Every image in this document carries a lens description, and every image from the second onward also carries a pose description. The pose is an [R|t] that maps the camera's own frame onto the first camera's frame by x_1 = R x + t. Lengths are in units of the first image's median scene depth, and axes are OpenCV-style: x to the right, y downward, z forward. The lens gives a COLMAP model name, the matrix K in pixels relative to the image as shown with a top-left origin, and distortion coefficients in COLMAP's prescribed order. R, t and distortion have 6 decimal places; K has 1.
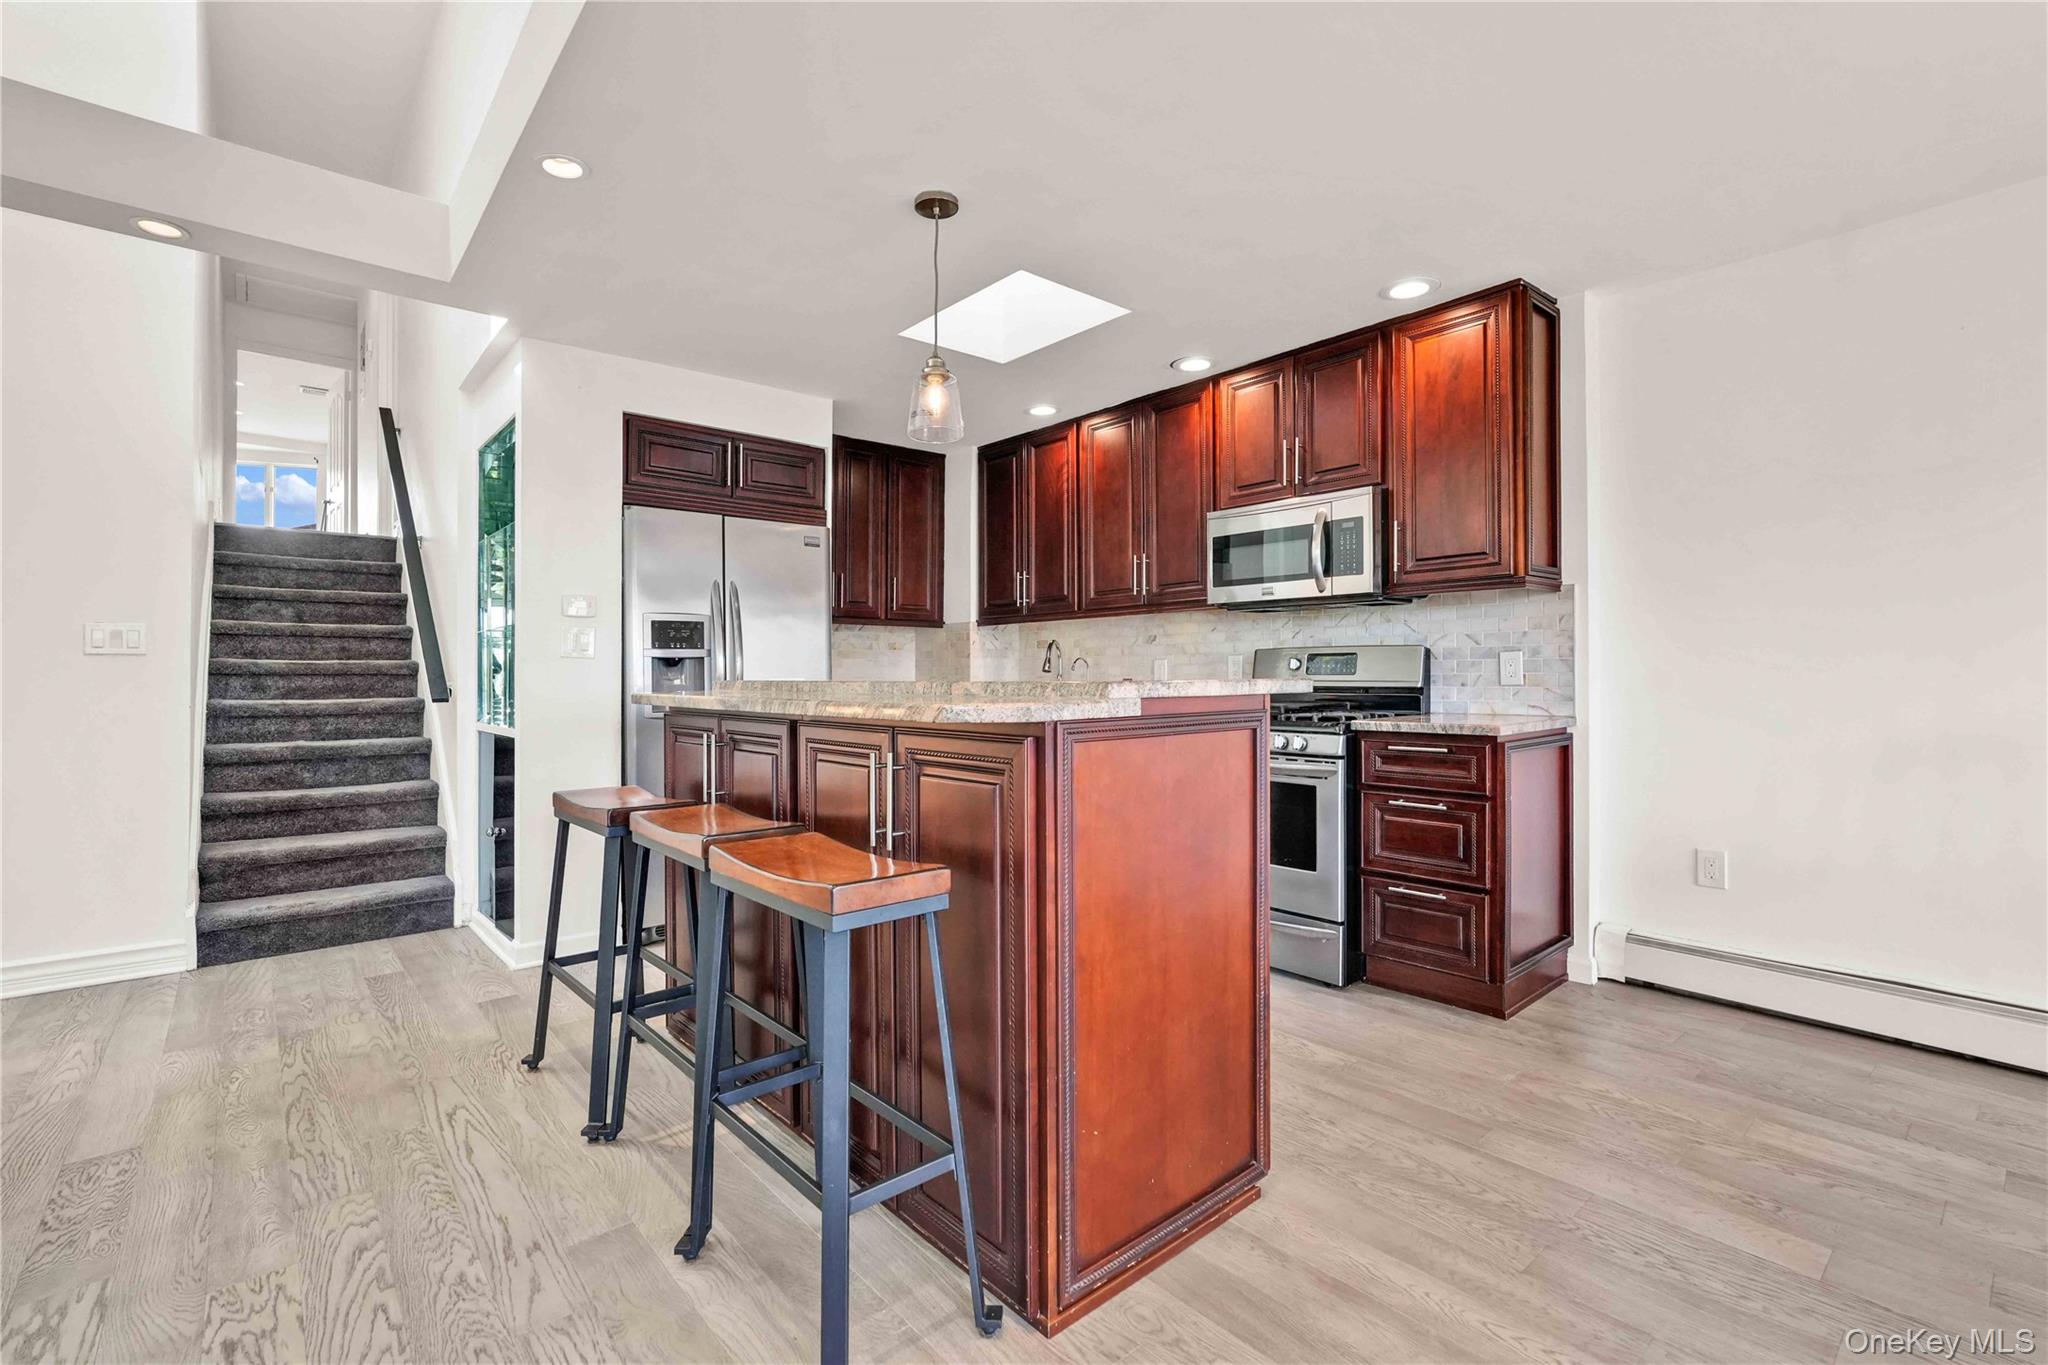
lens RADIAL K [[909.8, 0, 1027.3], [0, 909.8, 670.5], [0, 0, 1]] dist [-0.007515, 0.000868]
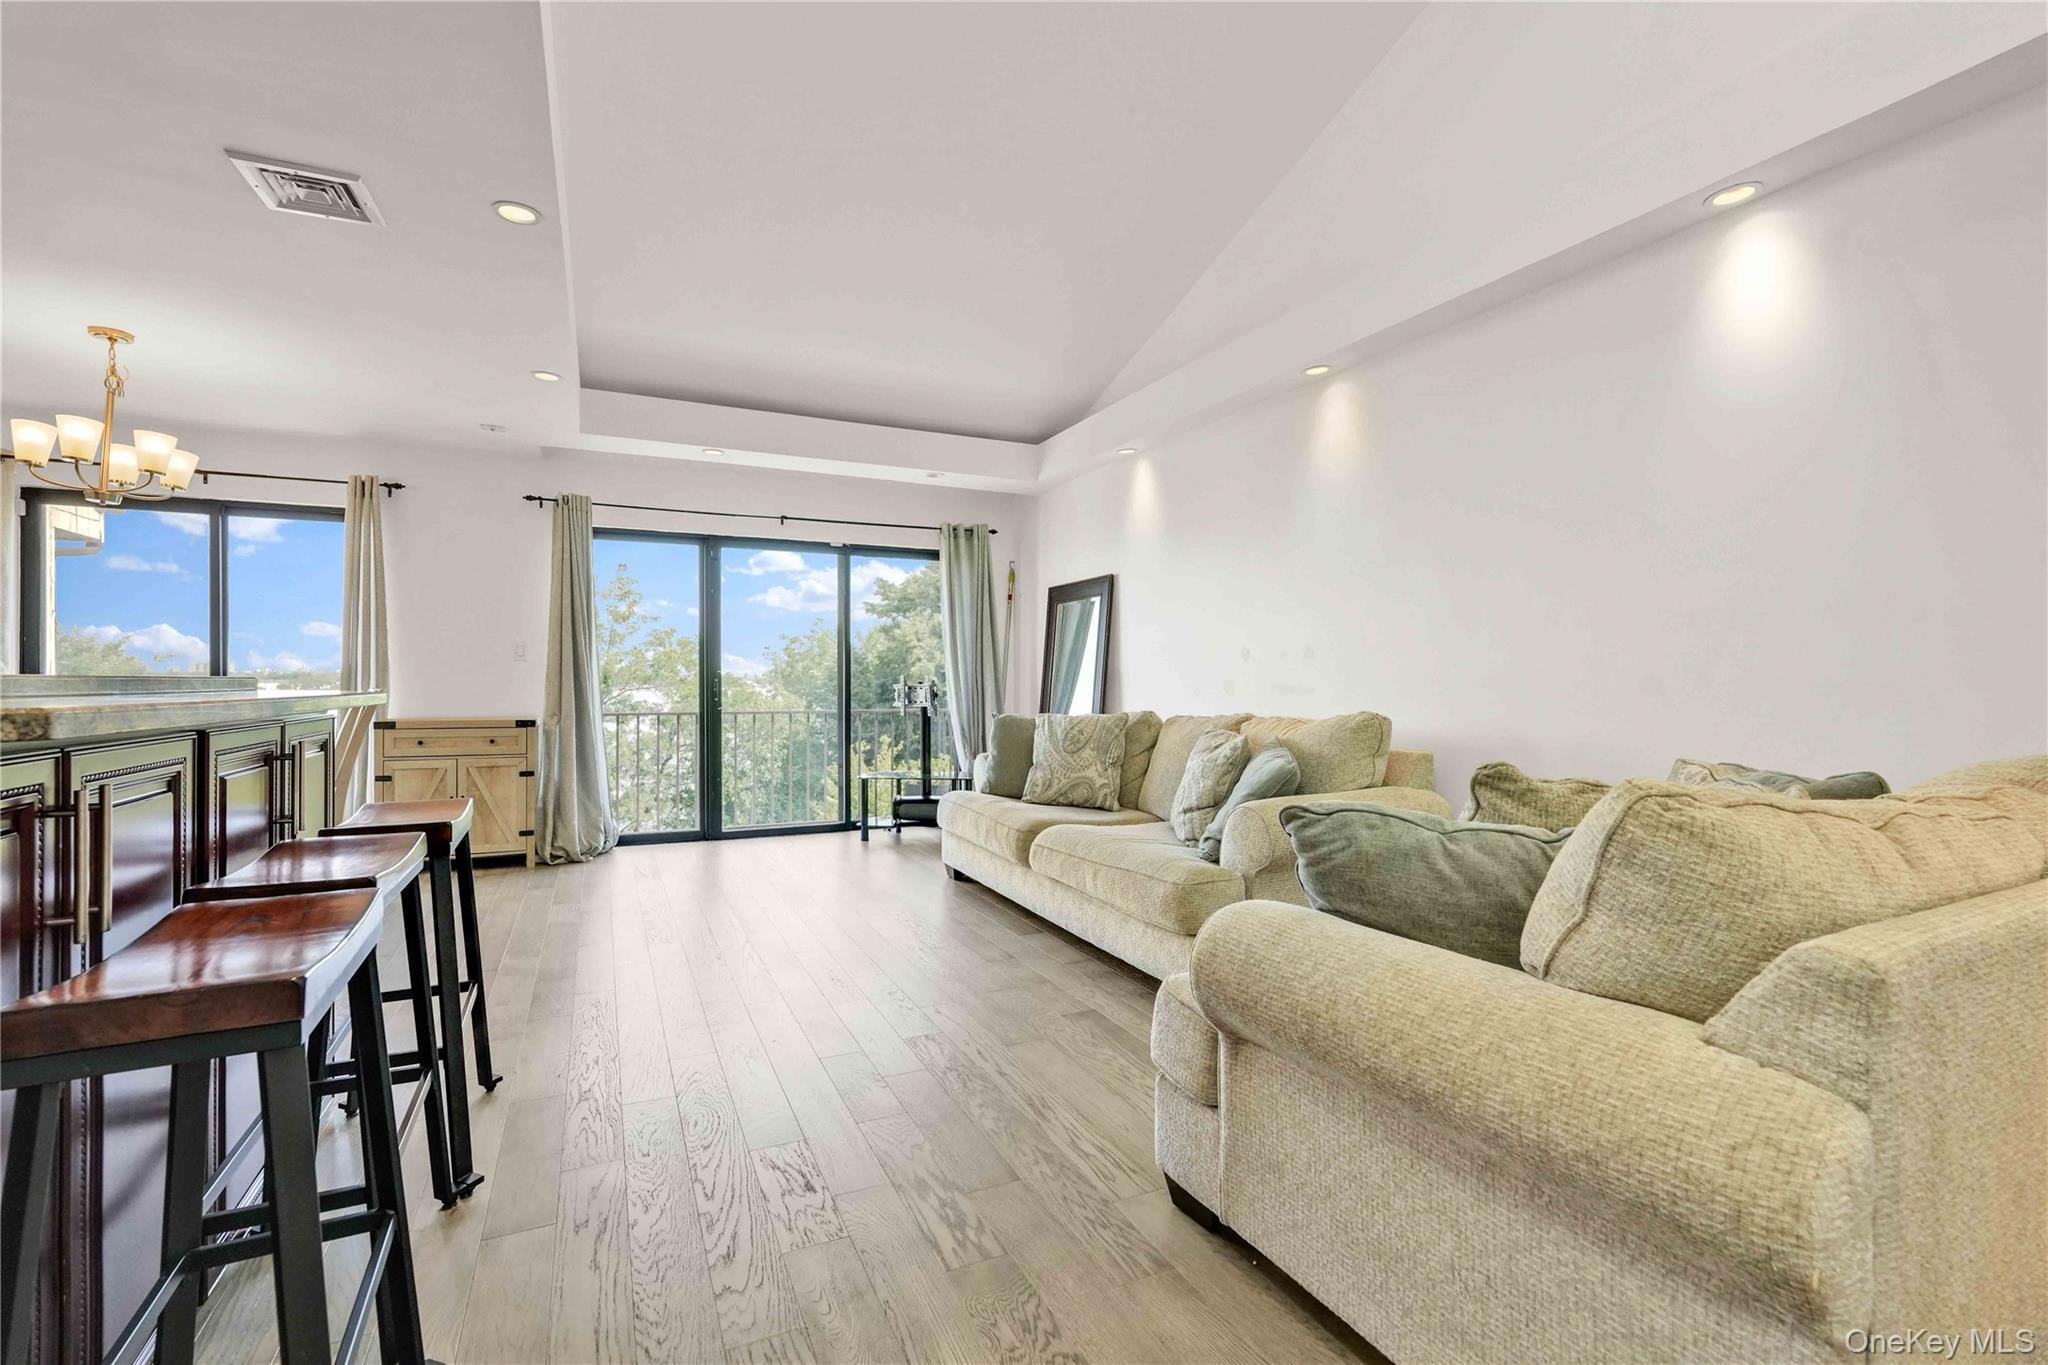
lens RADIAL K [[898.9, 0, 1020.5], [0, 898.9, 681.2], [0, 0, 1]] dist [-0.017237, 0.008978]
pose [[-0.963658, 0.001882, 0.267132, -0.652732], [0.000385, 0.999984, -0.005657, 0.011663], [-0.267139, -0.005348, -0.963643, 0.927991]]
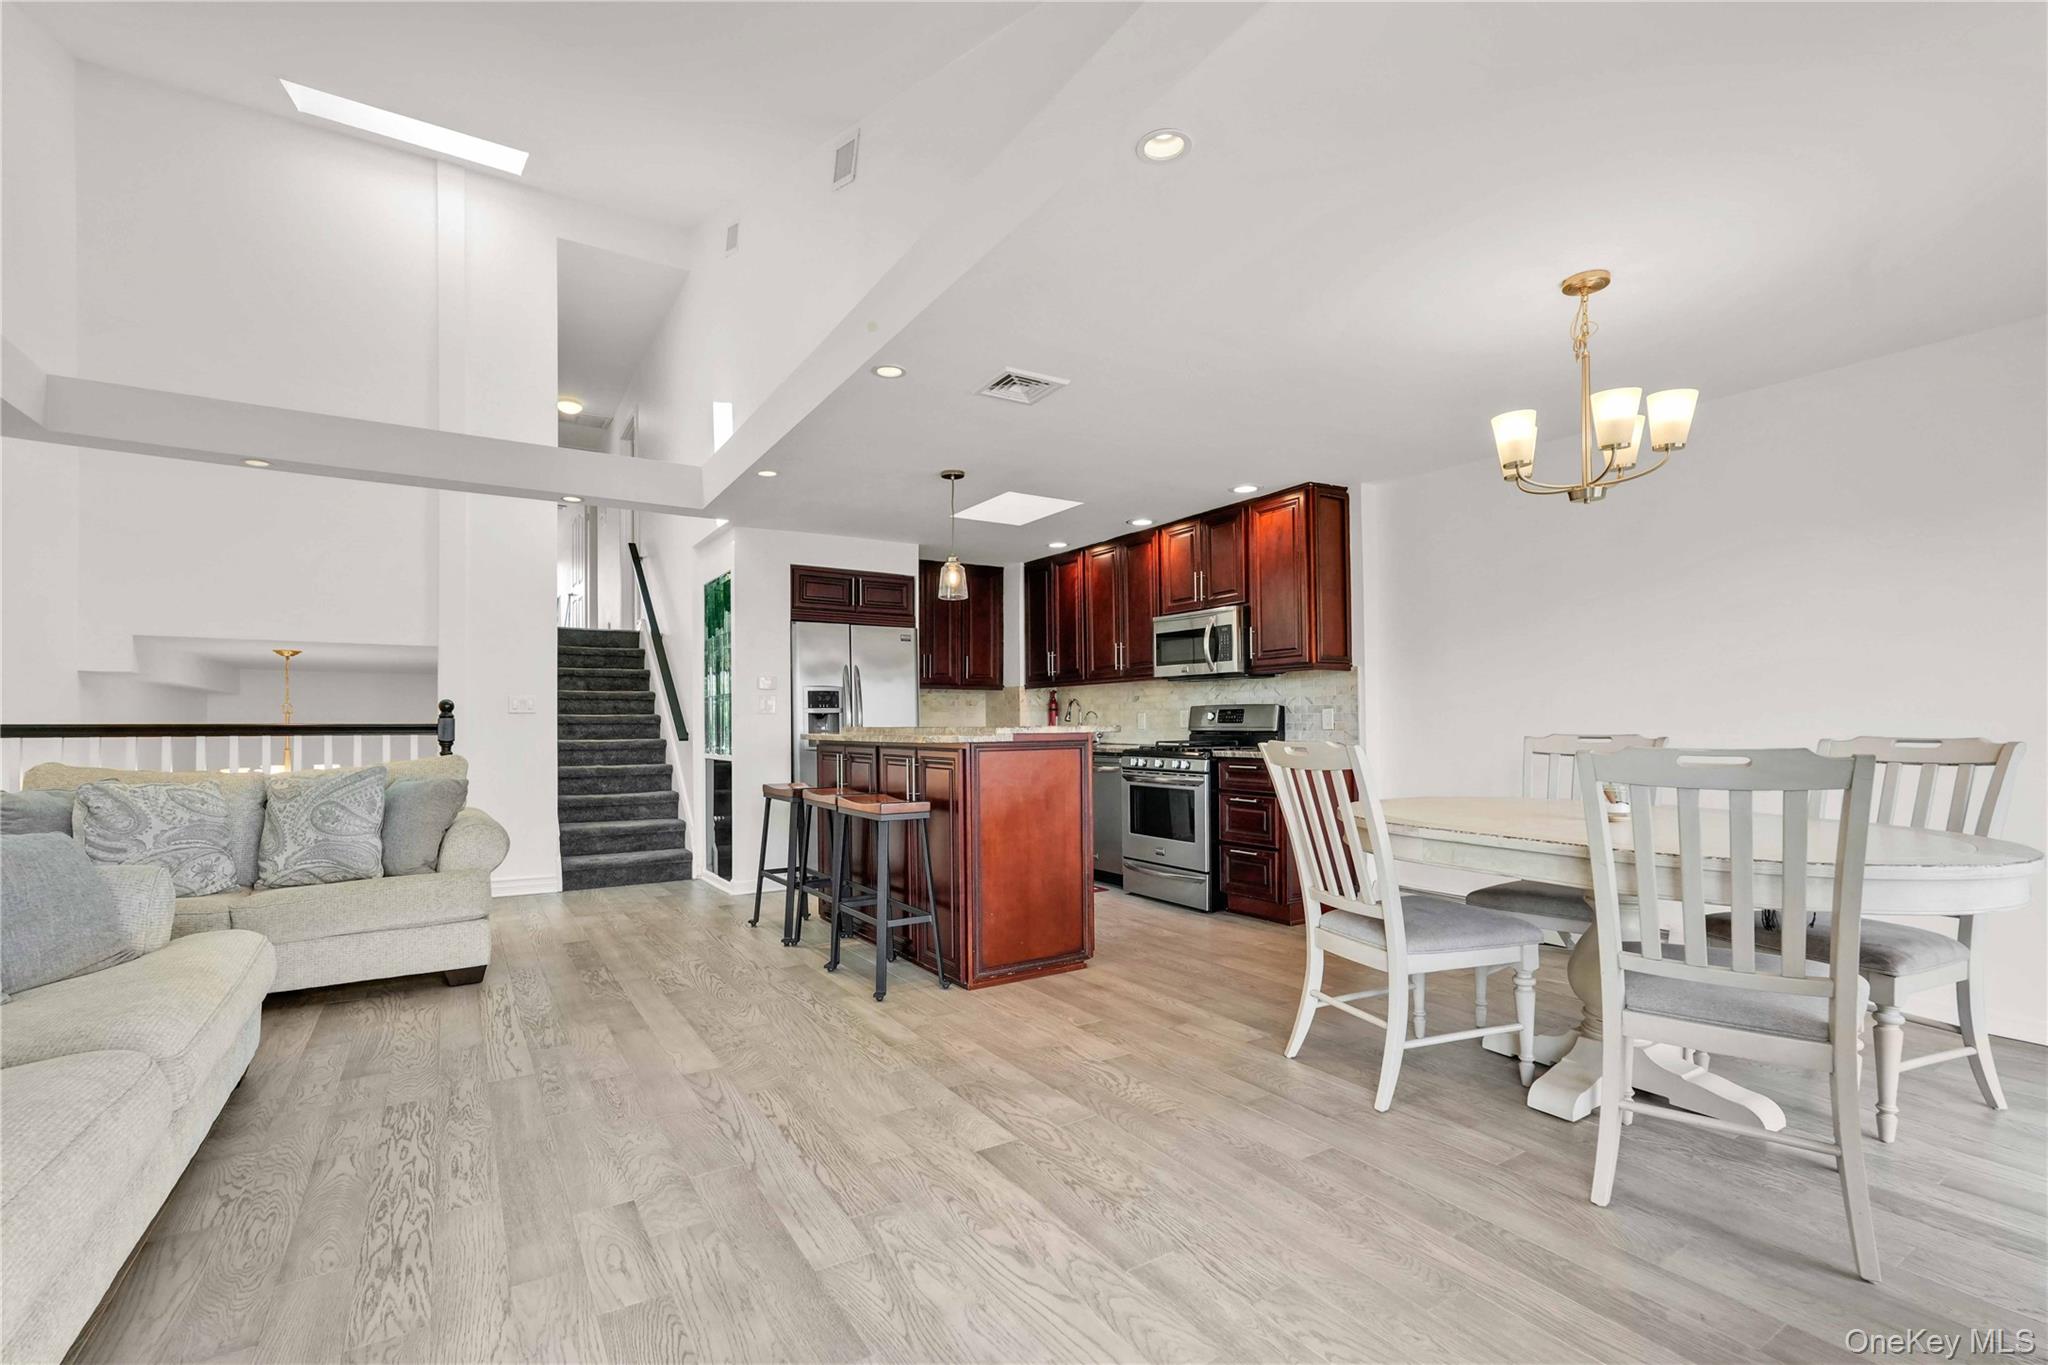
lens RADIAL K [[909.3, 0, 1023.9], [0, 909.3, 713.6], [0, 0, 1]] dist [-0.011436, 0.000520]
pose [[0.989385, -0.003135, -0.145284, 0.235533], [0.002392, 0.999983, -0.005291, -0.004623], [0.145298, 0.004888, 0.989376, -0.633102]]
